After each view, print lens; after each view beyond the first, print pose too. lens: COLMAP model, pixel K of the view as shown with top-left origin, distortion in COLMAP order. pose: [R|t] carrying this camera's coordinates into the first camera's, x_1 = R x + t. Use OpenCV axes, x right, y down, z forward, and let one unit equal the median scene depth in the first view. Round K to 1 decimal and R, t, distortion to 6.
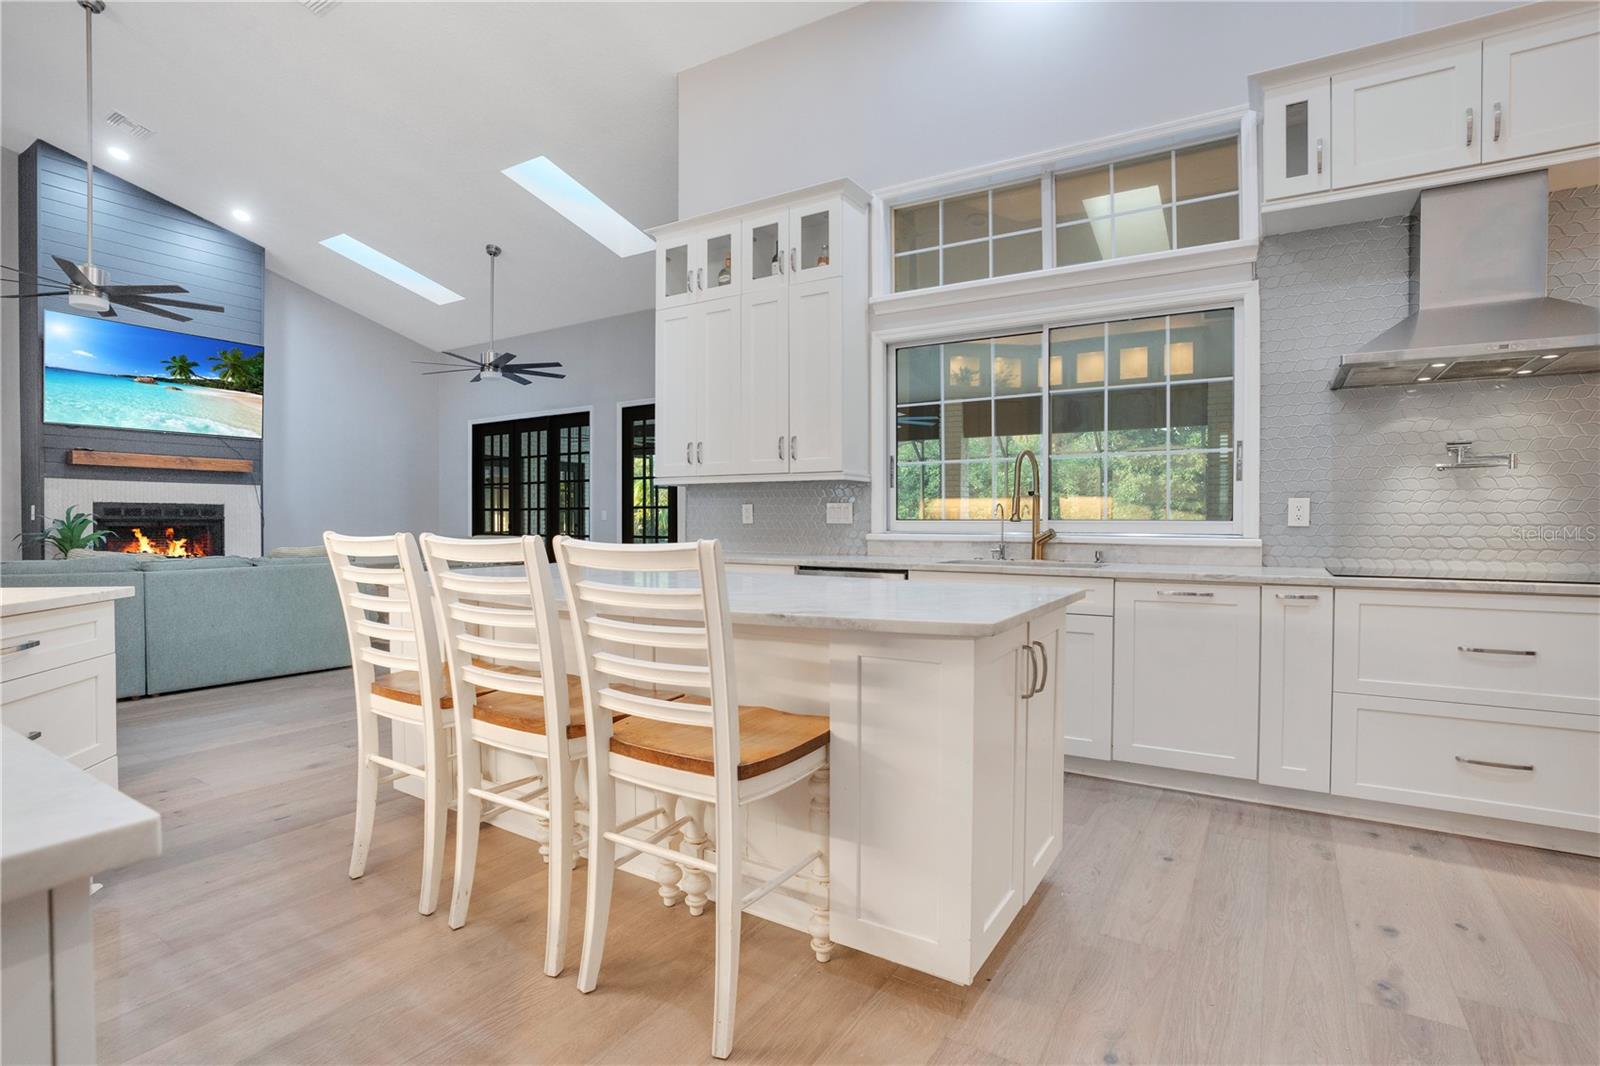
lens RADIAL K [[766.6, 0, 779.2], [0, 766.6, 523.5], [0, 0, 1]] dist [-0.063685, 0.022945]
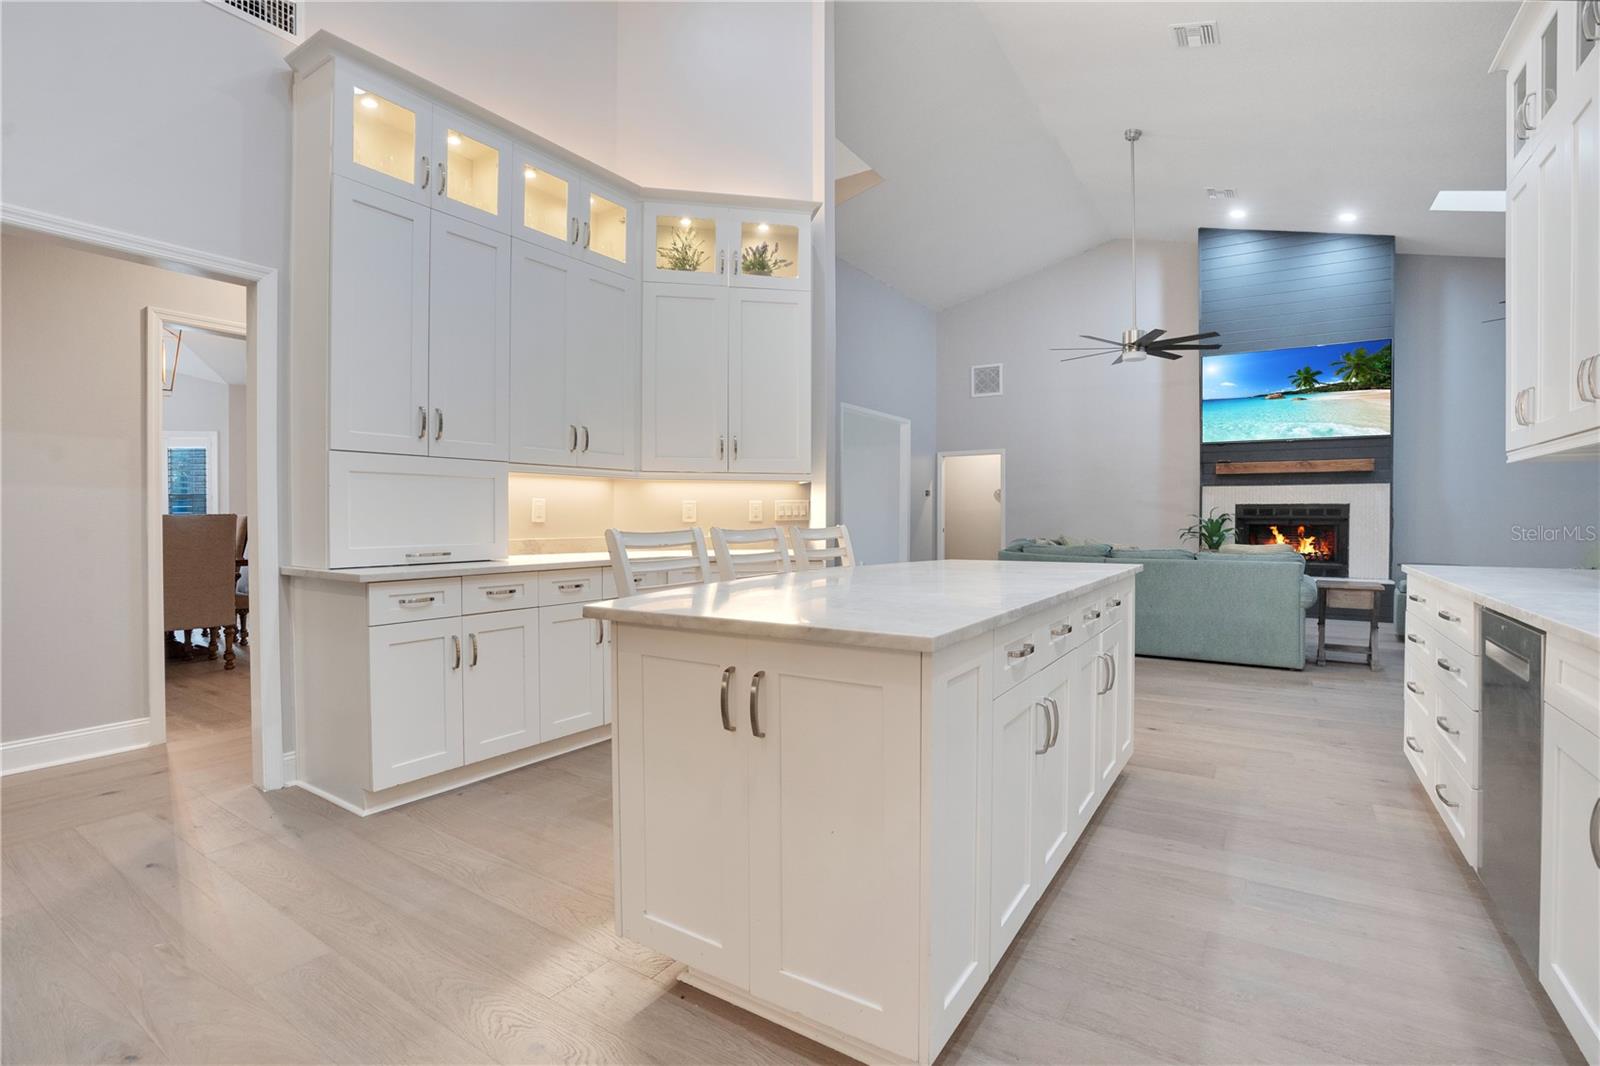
lens RADIAL K [[766.6, 0, 804.5], [0, 766.6, 528.9], [0, 0, 1]] dist [-0.063685, 0.022945]
pose [[0.017501, 0.009511, -0.999802, 0.274618], [-0.006772, 0.999933, 0.009394, 0.004211], [0.999824, 0.006606, 0.017564, 0.249006]]
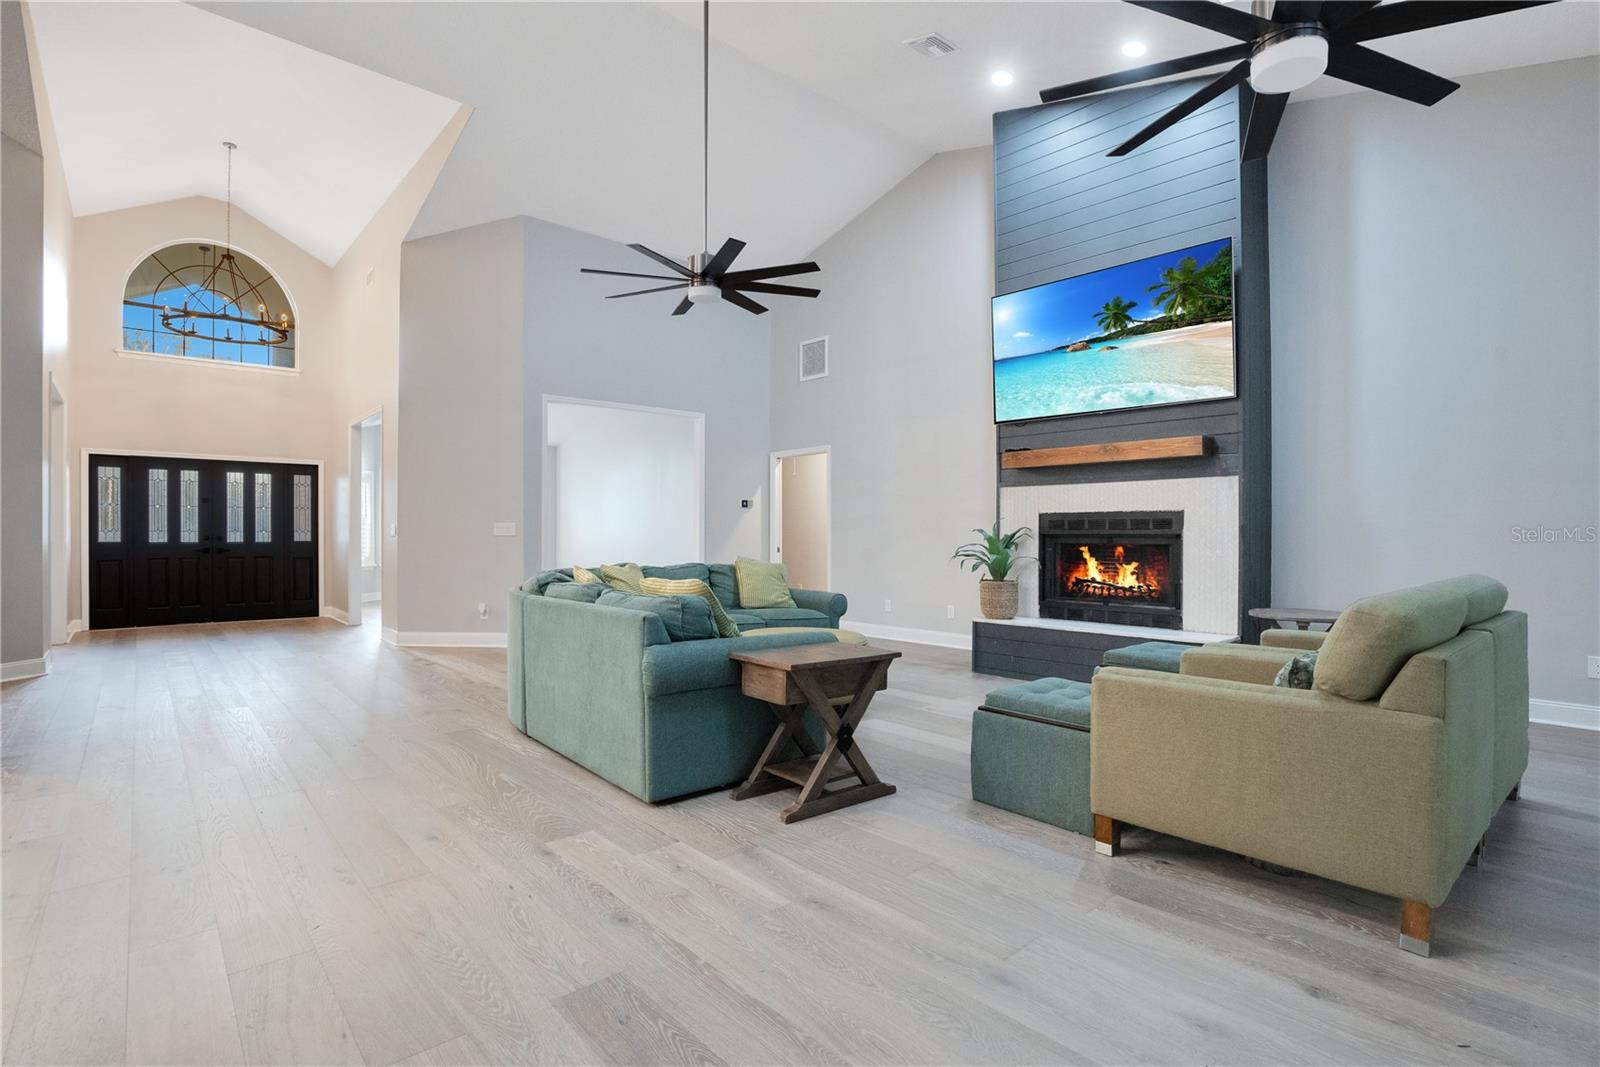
lens RADIAL K [[766.6, 0, 832.9], [0, 766.6, 538.7], [0, 0, 1]] dist [-0.063685, 0.022945]
pose [[-0.237832, 0.003717, -0.971299, -0.053865], [-0.009092, 0.999940, 0.006053, -0.003102], [0.971264, 0.010270, -0.237784, 0.912068]]
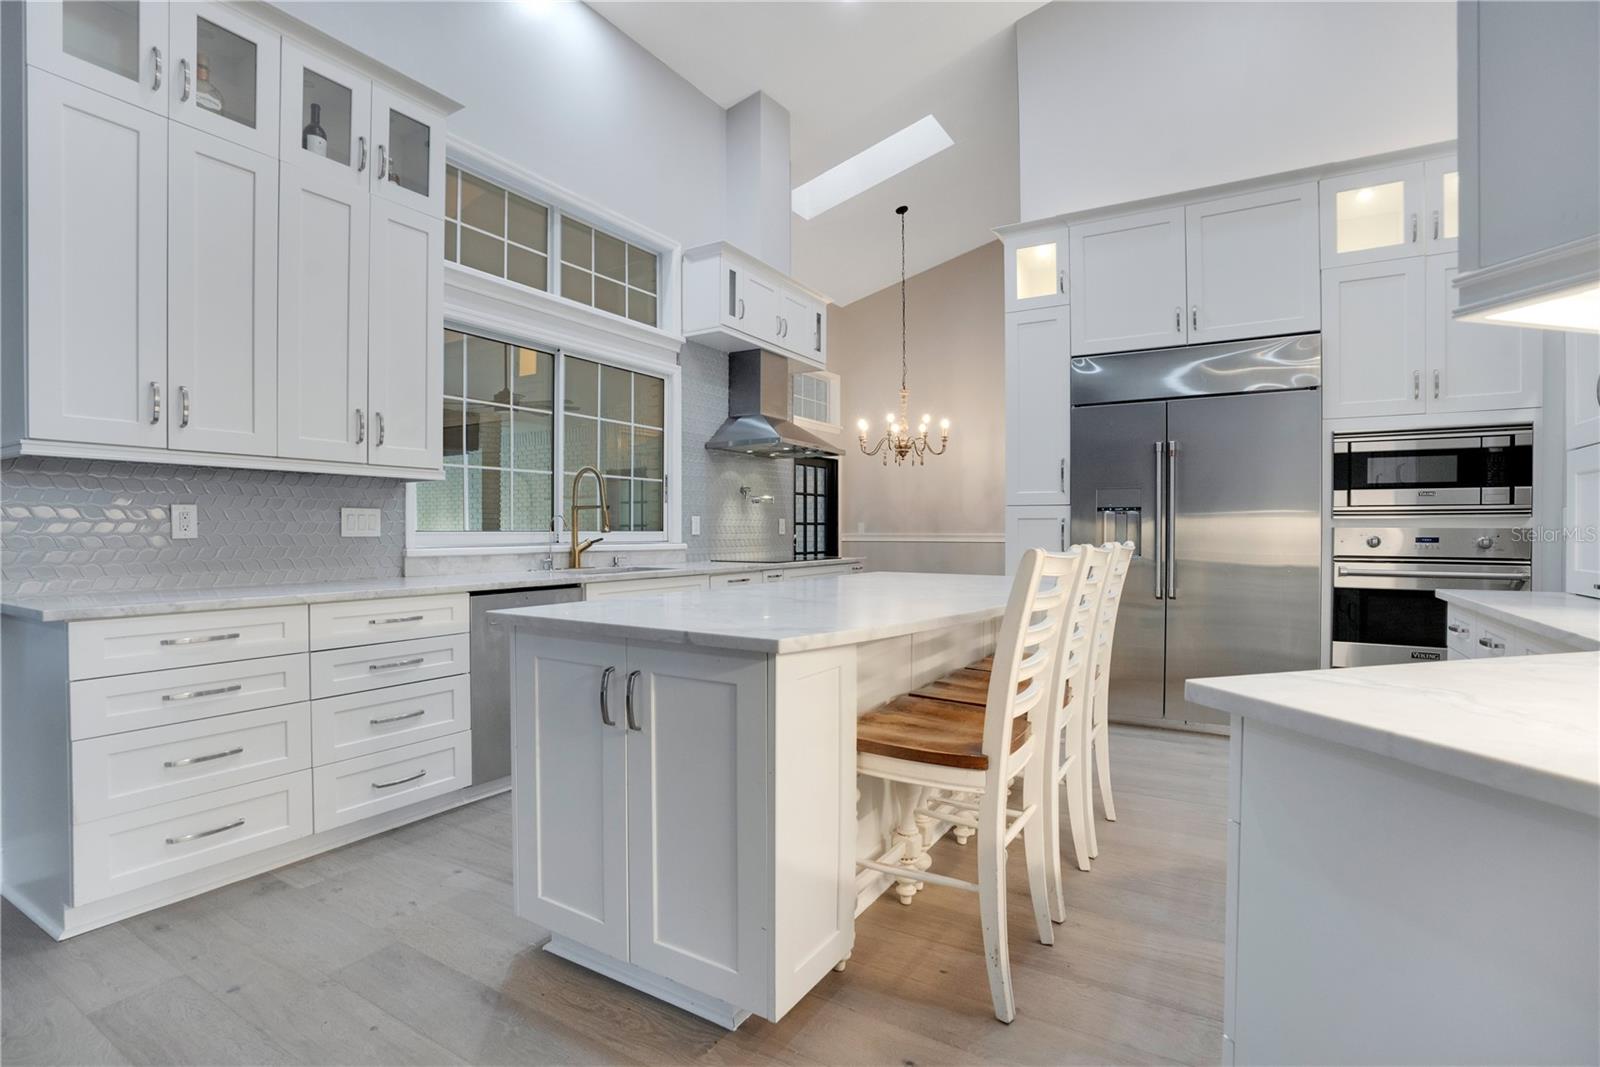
lens RADIAL K [[766.6, 0, 803.9], [0, 766.6, 538.3], [0, 0, 1]] dist [-0.063685, 0.022945]
pose [[-0.017319, -0.006068, 0.999832, -0.374201], [0.008444, 0.999945, 0.006215, 0.000910], [-0.999814, 0.008550, -0.017267, 0.345909]]
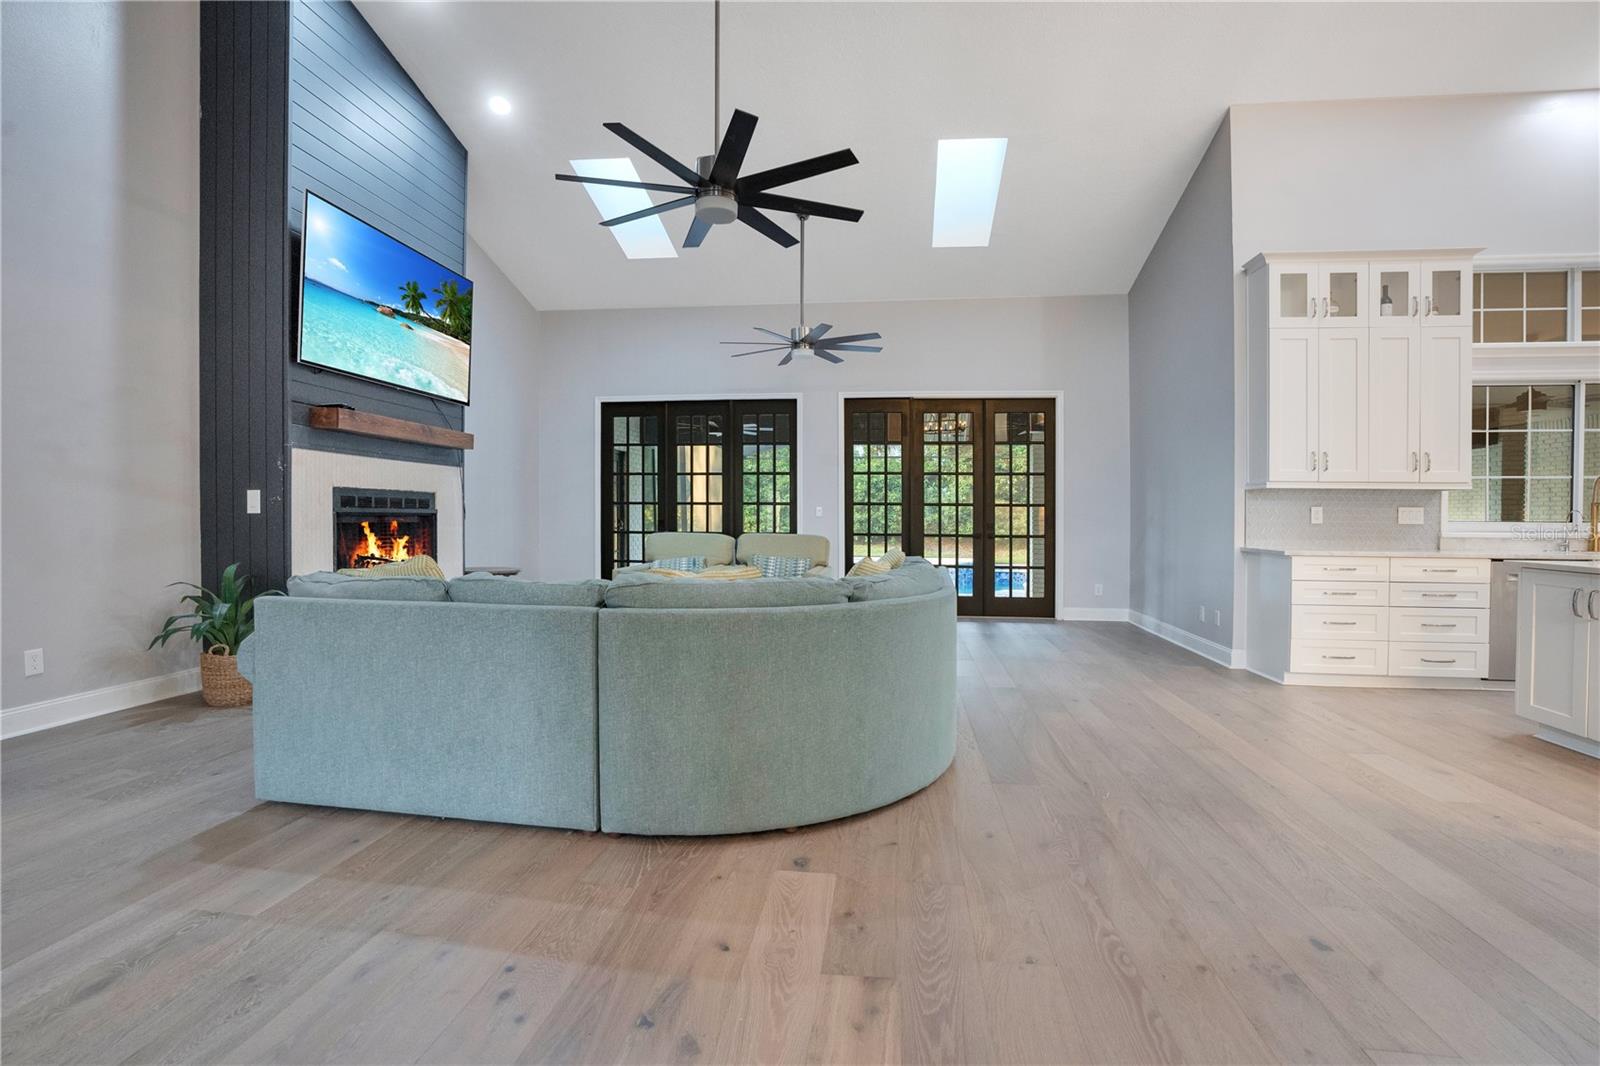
lens RADIAL K [[766.6, 0, 779.9], [0, 766.6, 522.7], [0, 0, 1]] dist [-0.063685, 0.022945]
pose [[0.916119, 0.008499, 0.400817, -0.771166], [-0.009018, 0.999959, -0.000593, 0.004859], [-0.400806, -0.003071, 0.916158, 0.186554]]
